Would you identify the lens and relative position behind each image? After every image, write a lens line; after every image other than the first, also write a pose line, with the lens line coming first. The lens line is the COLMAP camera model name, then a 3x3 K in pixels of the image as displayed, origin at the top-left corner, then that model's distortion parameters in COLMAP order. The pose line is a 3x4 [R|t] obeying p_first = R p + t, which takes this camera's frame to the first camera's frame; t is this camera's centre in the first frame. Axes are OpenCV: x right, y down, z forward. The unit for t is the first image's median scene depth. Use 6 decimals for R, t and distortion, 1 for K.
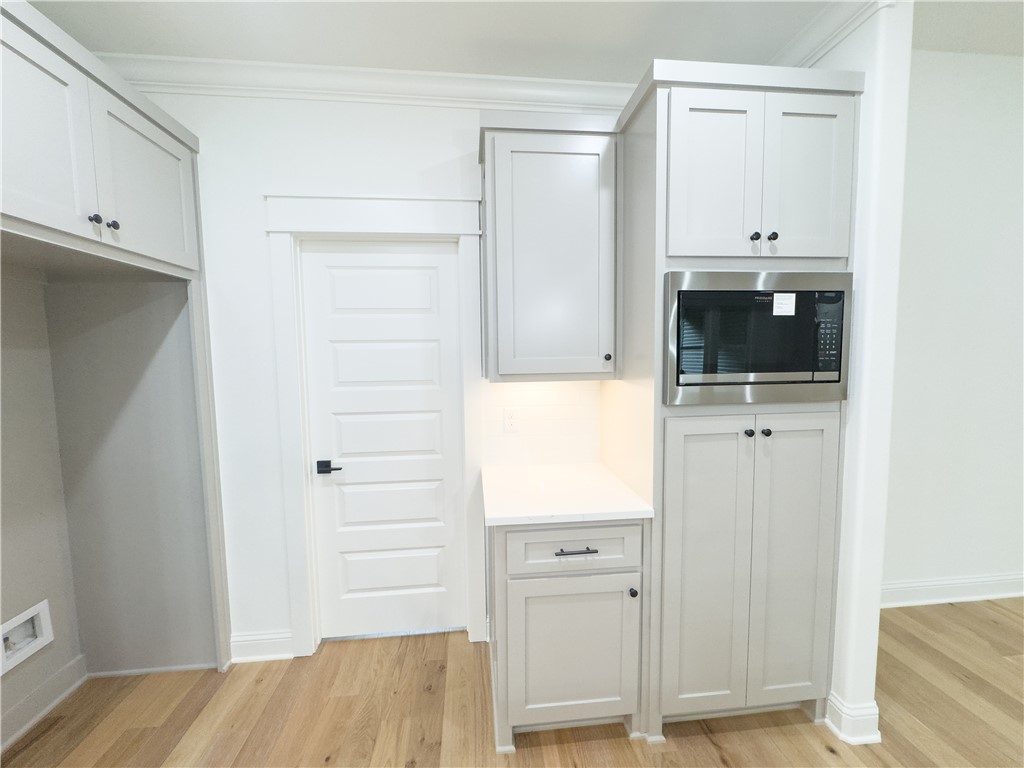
lens RADIAL K [[409.4, 0, 512.0], [0, 409.4, 384.0], [0, 0, 1]] dist [-0.007216, 0.000902]
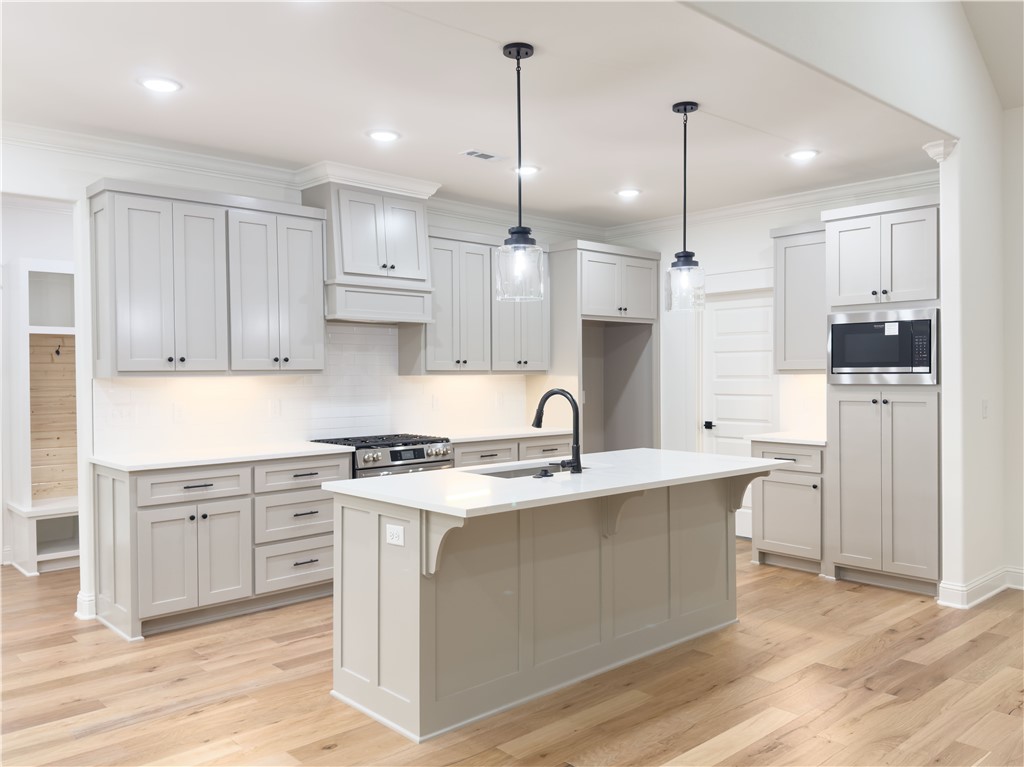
lens RADIAL K [[801.4, 0, 512.0], [0, 801.4, 383.5], [0, 0, 1]] dist [0.079789, -0.001771]
pose [[0.590747, 0.018370, -0.806647, 2.176609], [-0.064574, 0.997610, -0.024572, 0.200808], [0.804268, 0.066604, 0.590522, -2.050250]]
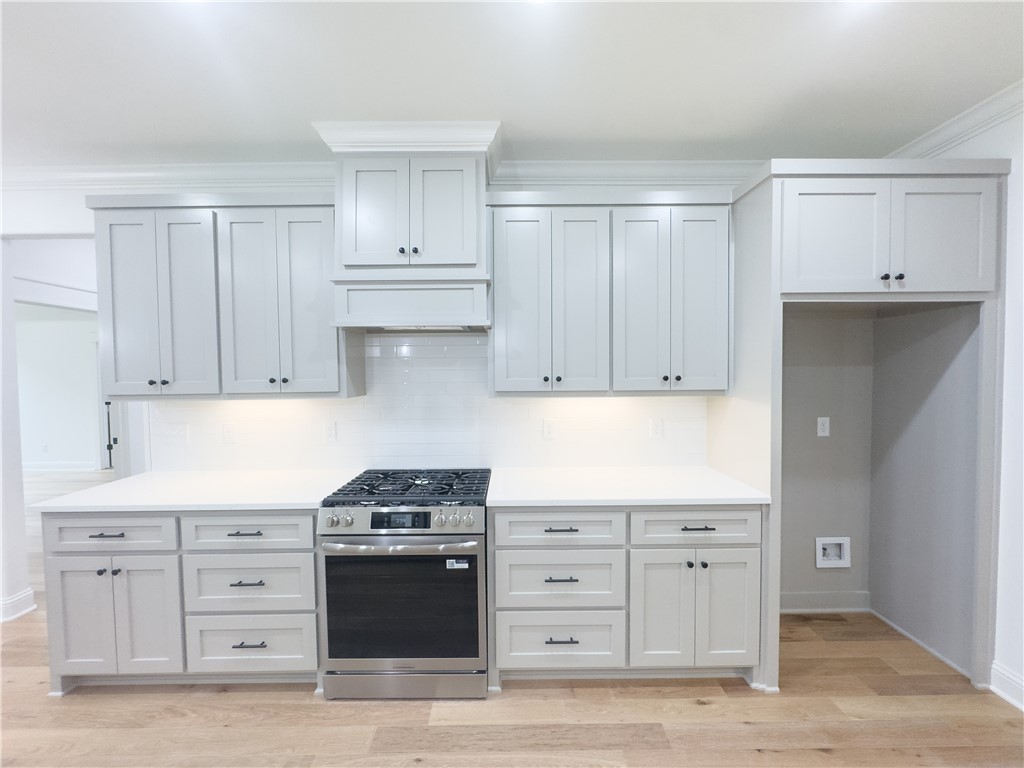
lens RADIAL K [[409.4, 0, 512.0], [0, 409.4, 384.0], [0, 0, 1]] dist [-0.007216, 0.000902]
pose [[-0.101357, 0.045585, -0.993805, 0.417909], [-0.067670, 0.996320, 0.052602, -0.014331], [0.992546, 0.072582, -0.097900, -0.104164]]
